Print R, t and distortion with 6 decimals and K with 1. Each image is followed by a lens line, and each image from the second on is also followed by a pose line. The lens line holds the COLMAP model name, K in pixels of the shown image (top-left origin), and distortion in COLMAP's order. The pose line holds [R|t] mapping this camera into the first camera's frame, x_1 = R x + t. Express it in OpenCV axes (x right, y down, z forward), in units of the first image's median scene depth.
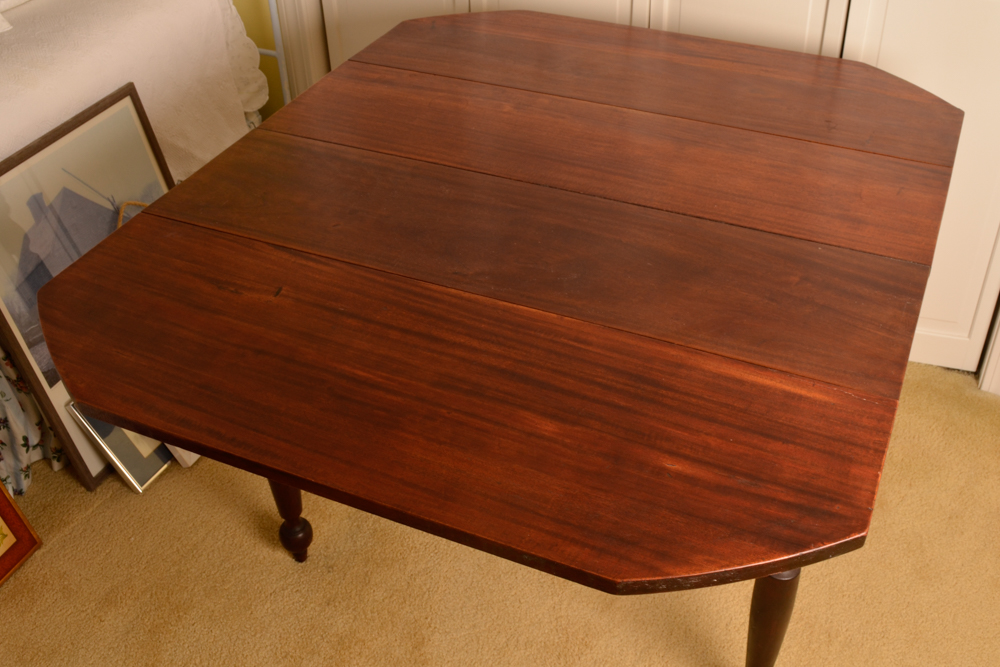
lens RADIAL K [[1095.2, 0, 500.2], [0, 1095.2, 329.5], [0, 0, 1]] dist [-0.077416, 0.000000]
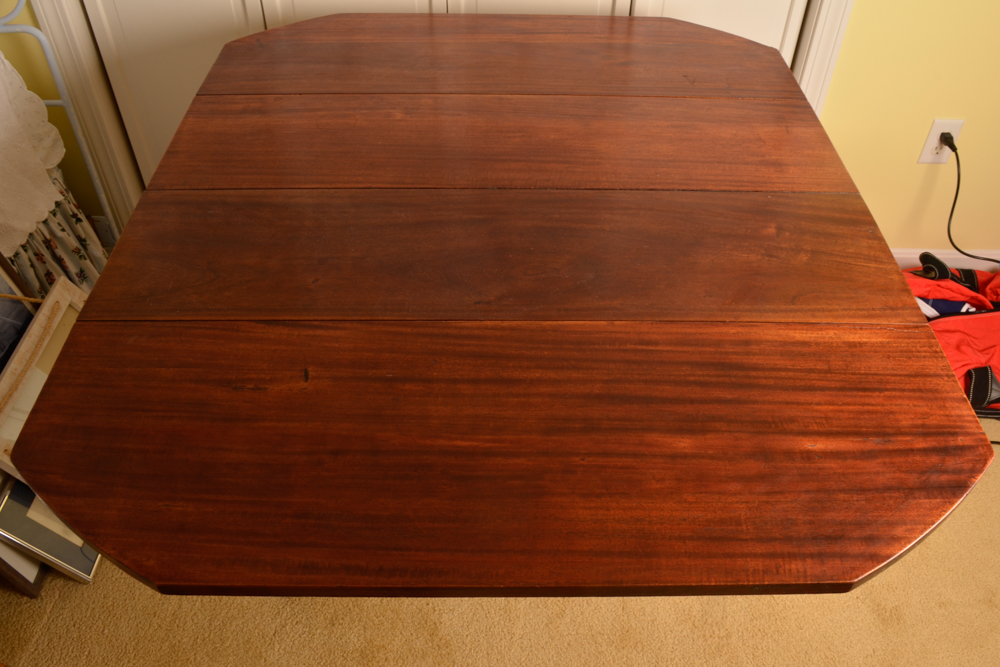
lens RADIAL K [[830.9, 0, 491.8], [0, 830.9, 379.6], [0, 0, 1]] dist [-0.089781, 0.010588]
pose [[0.903767, -0.284477, 0.319809, -0.294174], [0.230432, 0.953031, 0.196550, -0.133538], [-0.360702, -0.103941, 0.926871, 0.333772]]
